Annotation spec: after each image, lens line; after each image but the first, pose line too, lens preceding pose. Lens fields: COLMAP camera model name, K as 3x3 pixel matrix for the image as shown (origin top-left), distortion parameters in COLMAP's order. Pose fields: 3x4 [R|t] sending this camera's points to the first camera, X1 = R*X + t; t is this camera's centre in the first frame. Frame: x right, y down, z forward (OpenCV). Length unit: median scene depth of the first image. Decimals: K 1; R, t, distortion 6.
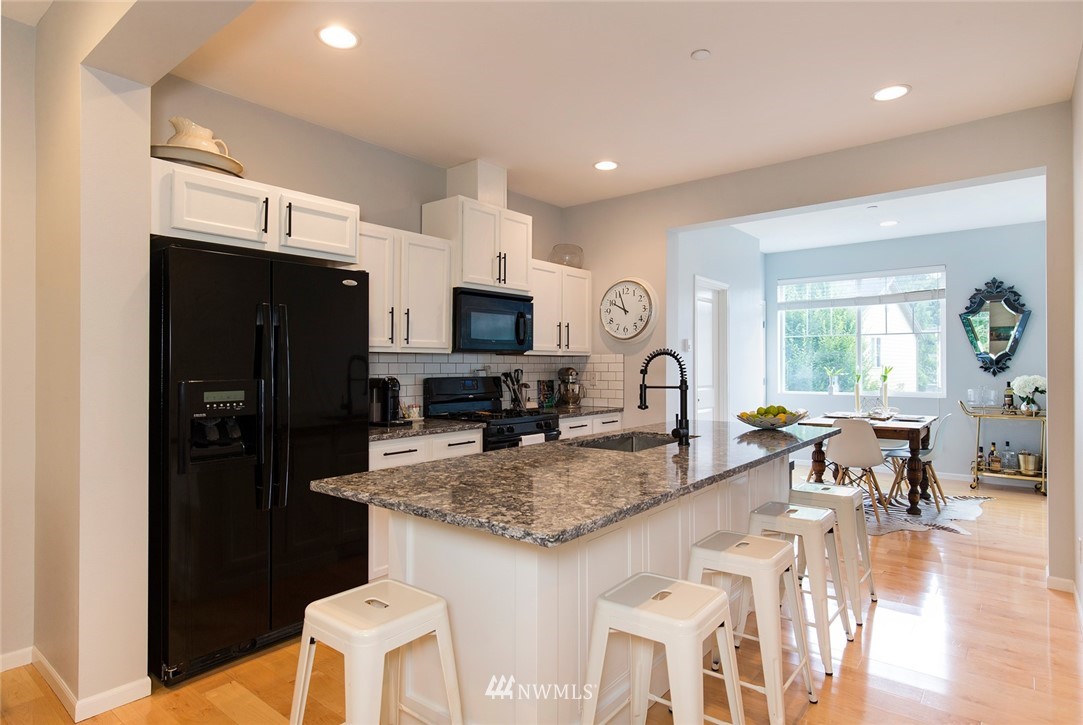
lens RADIAL K [[589.2, 0, 546.9], [0, 589.2, 362.7], [0, 0, 1]] dist [0.000242, 0.000087]
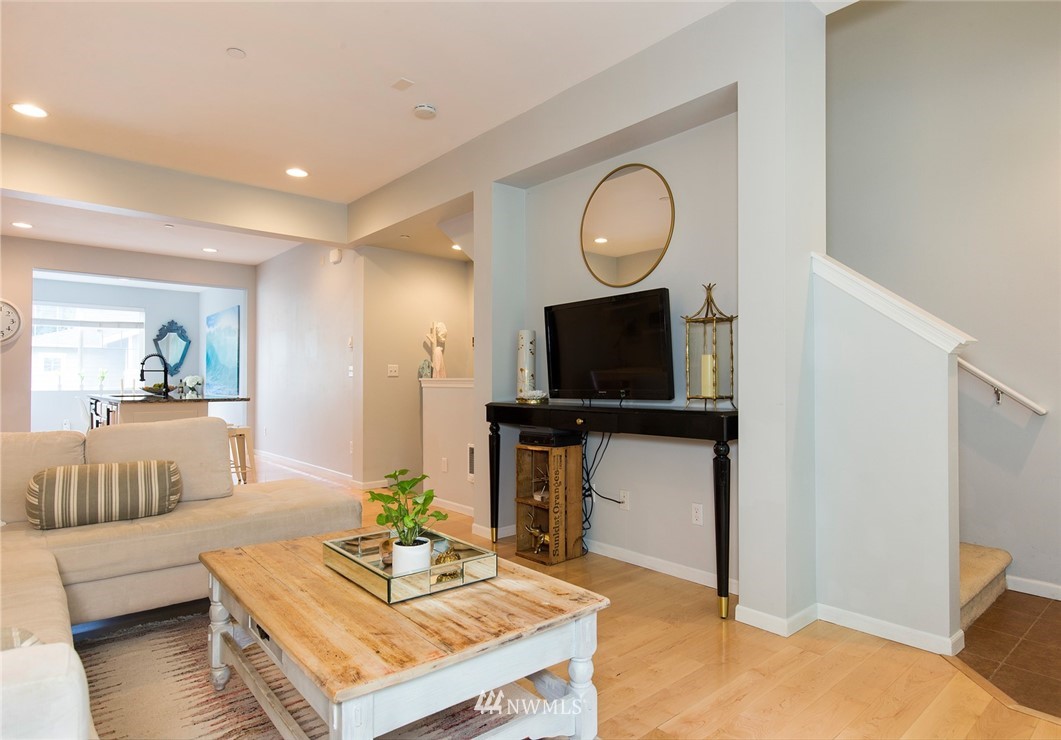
lens RADIAL K [[594.7, 0, 533.8], [0, 594.7, 372.9], [0, 0, 1]] dist [-0.002956, -0.000749]
pose [[0.174524, 0.014649, 0.984544, -0.800275], [-0.004280, 0.999891, -0.014119, 0.033790], [-0.984644, -0.001750, 0.174568, -0.366885]]
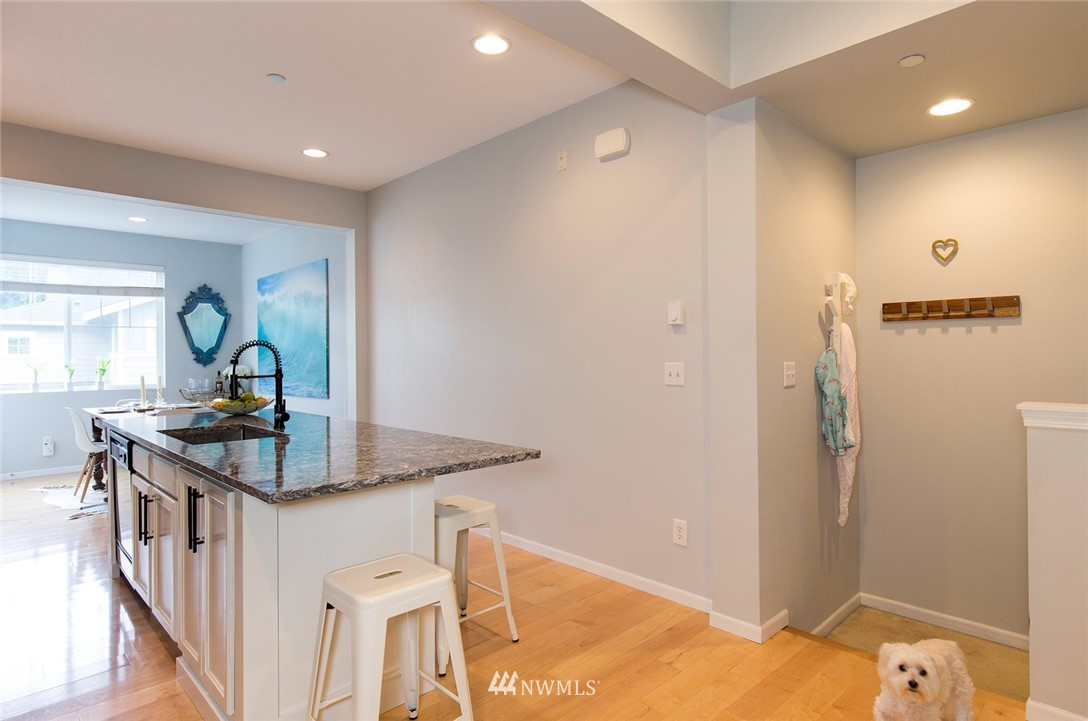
lens RADIAL K [[603.7, 0, 545.9], [0, 603.7, 352.7], [0, 0, 1]] dist [0.004425, 0.002827]
pose [[0.138987, 0.004815, 0.990282, -0.364751], [0.002328, 0.999984, -0.005189, 0.002454], [-0.990291, 0.003027, 0.138974, 0.151361]]
